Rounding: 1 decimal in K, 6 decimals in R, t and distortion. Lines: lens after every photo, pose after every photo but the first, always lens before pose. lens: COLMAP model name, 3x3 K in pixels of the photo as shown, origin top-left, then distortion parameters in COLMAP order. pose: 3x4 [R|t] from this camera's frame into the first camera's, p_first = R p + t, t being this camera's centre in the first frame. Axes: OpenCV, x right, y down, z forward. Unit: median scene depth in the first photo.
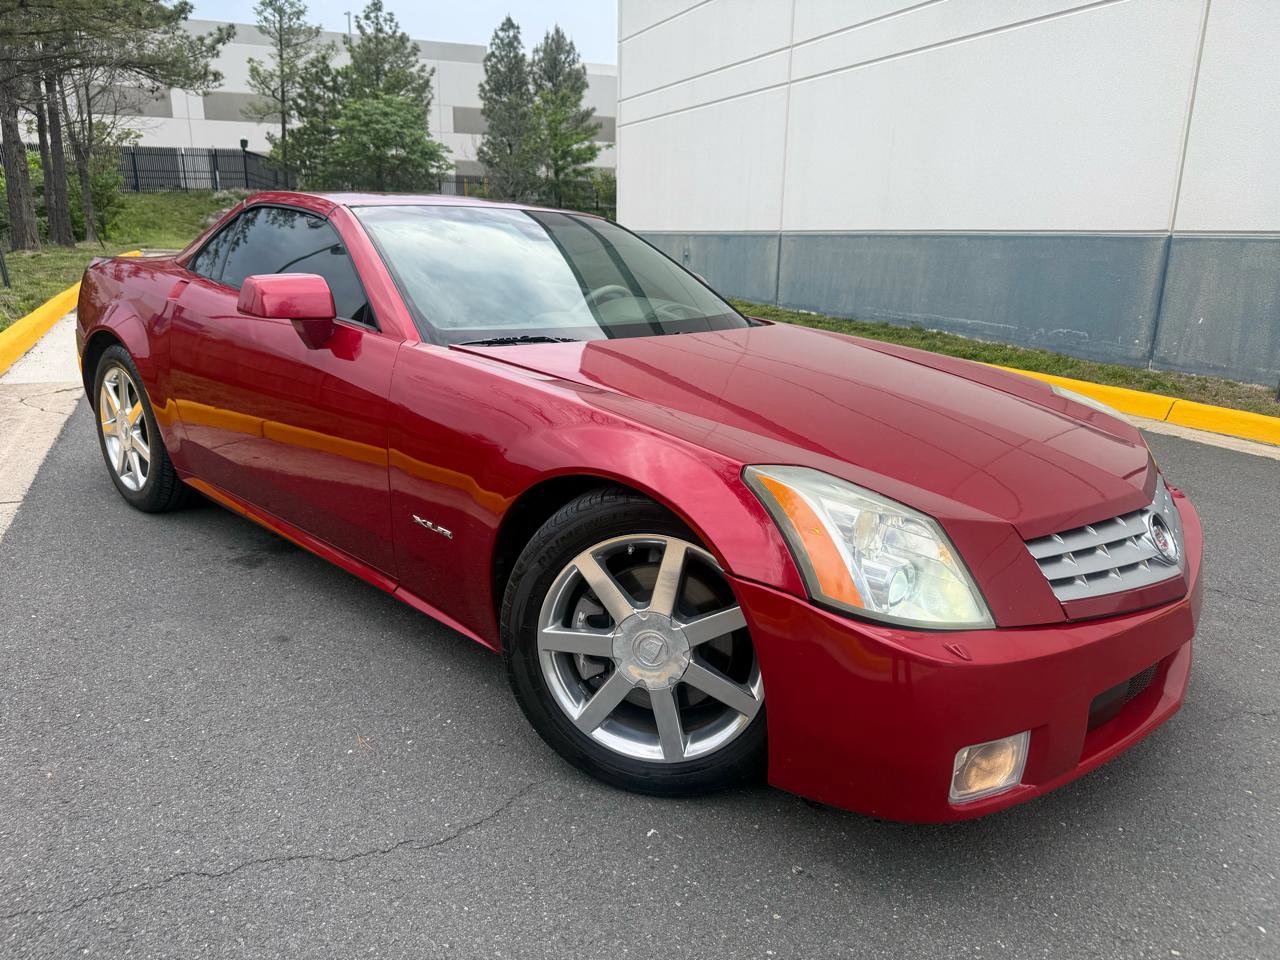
lens RADIAL K [[909.6, 0, 630.8], [0, 909.6, 484.1], [0, 0, 1]] dist [-0.000342, -0.010499]
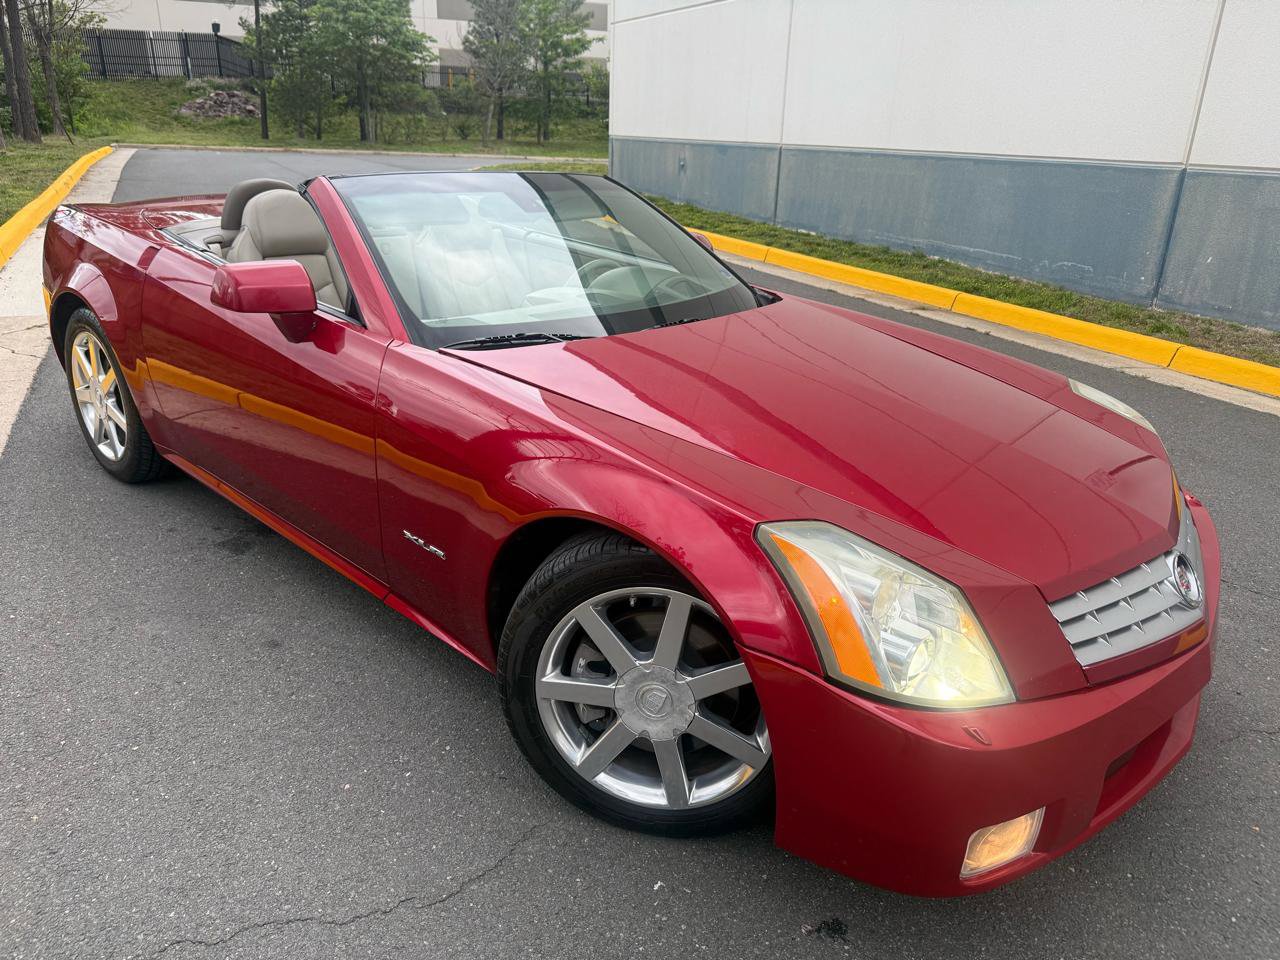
lens RADIAL K [[909.6, 0, 637.3], [0, 909.6, 479.0], [0, 0, 1]] dist [-0.000342, -0.010499]
pose [[0.999755, 0.009496, 0.019997, -0.012579], [-0.011447, 0.994944, 0.099781, -0.081199], [-0.018948, -0.099985, 0.994808, 0.035651]]
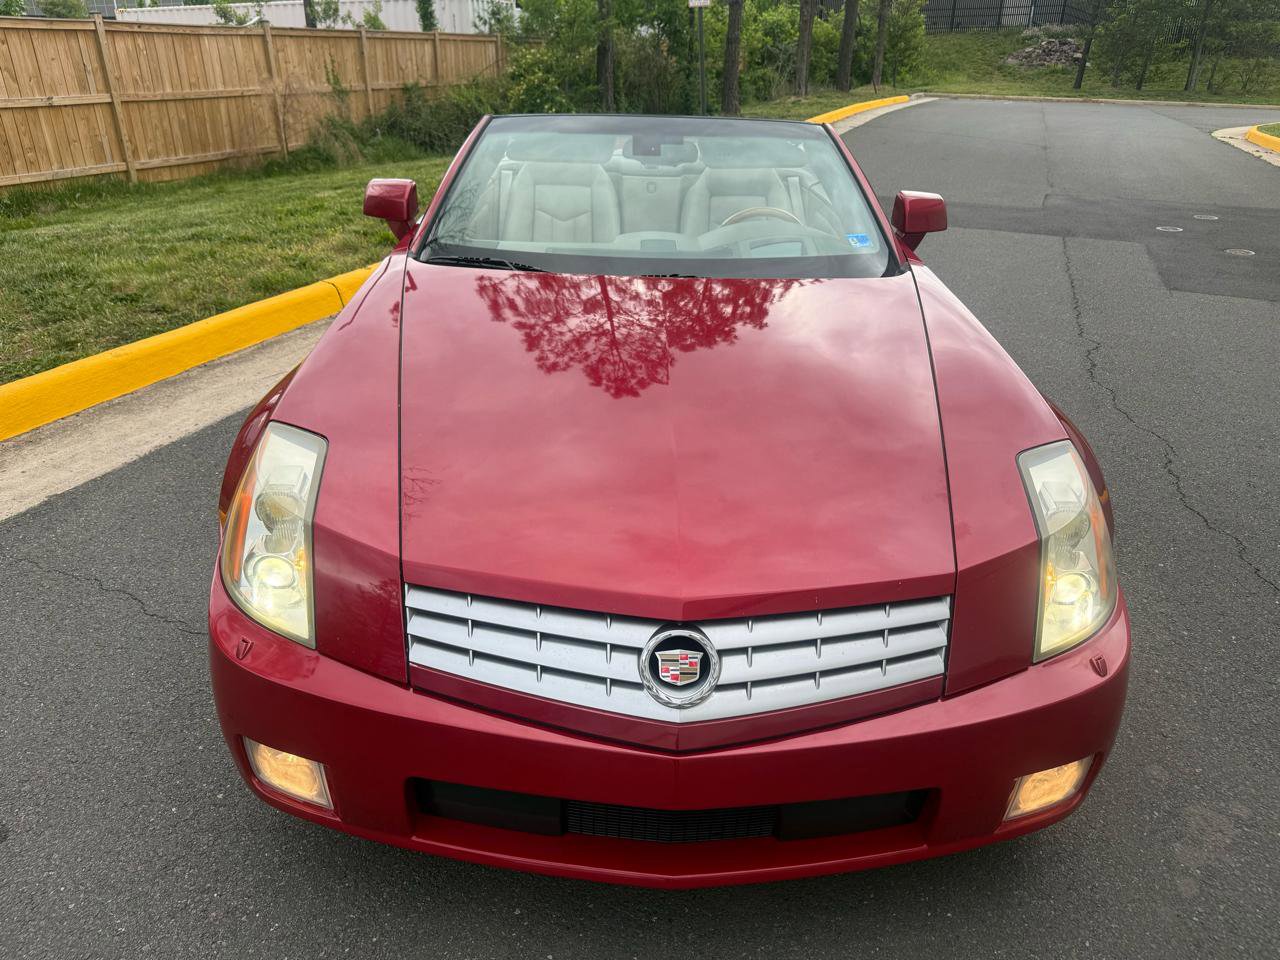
lens RADIAL K [[909.6, 0, 642.6], [0, 909.6, 482.0], [0, 0, 1]] dist [-0.000342, -0.010499]
pose [[0.685844, 0.298056, -0.663913, 0.581684], [-0.190554, 0.954004, 0.231441, -0.142751], [0.702358, -0.032222, 0.711094, 0.268906]]
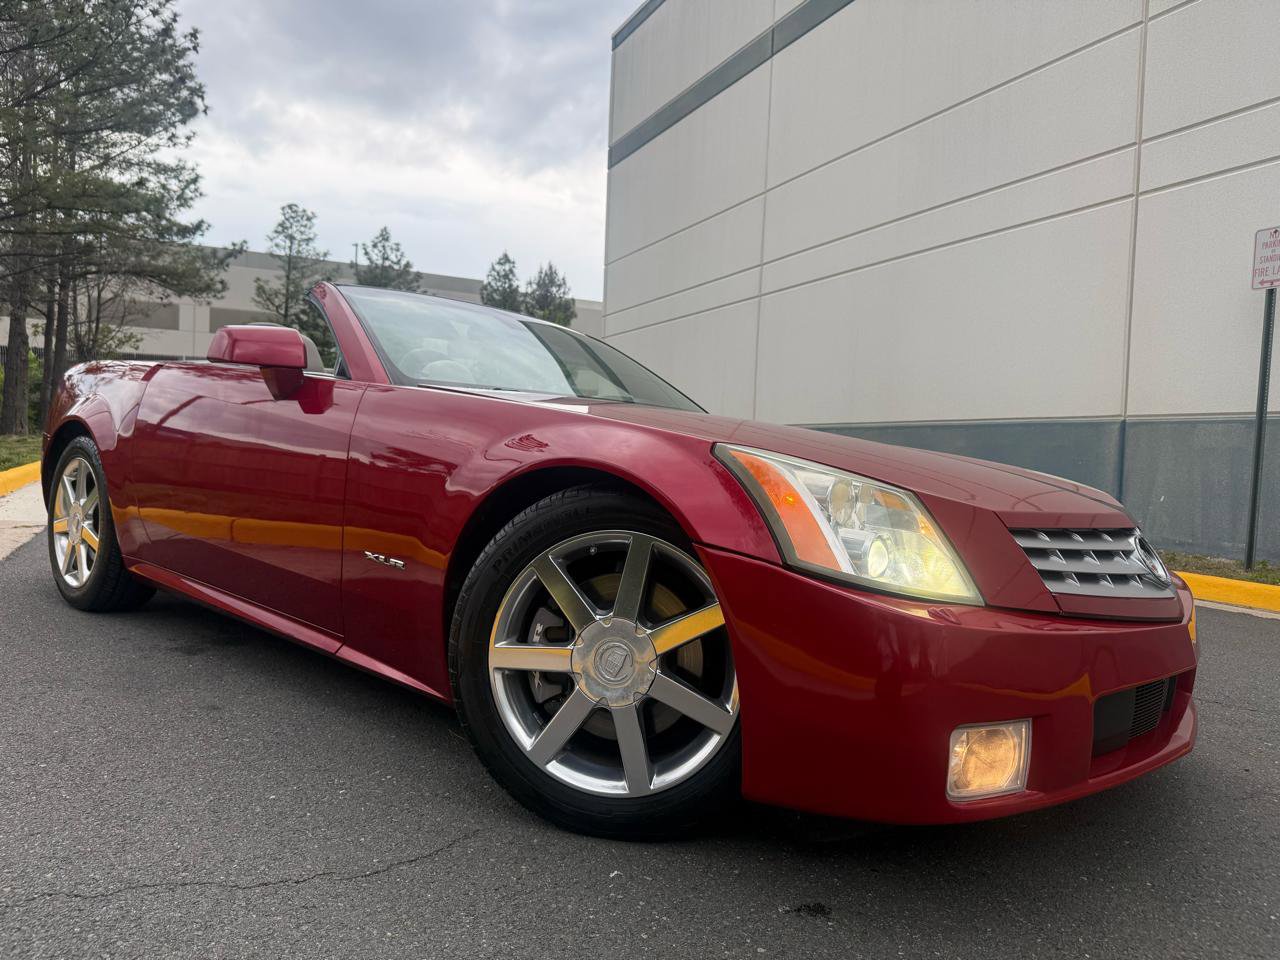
lens RADIAL K [[909.6, 0, 645.3], [0, 909.6, 468.1], [0, 0, 1]] dist [-0.000342, -0.010499]
pose [[0.999079, 0.023526, 0.035872, 0.006464], [-0.013768, 0.967821, -0.251262, 0.122385], [-0.040629, 0.250537, 0.967254, 0.036787]]
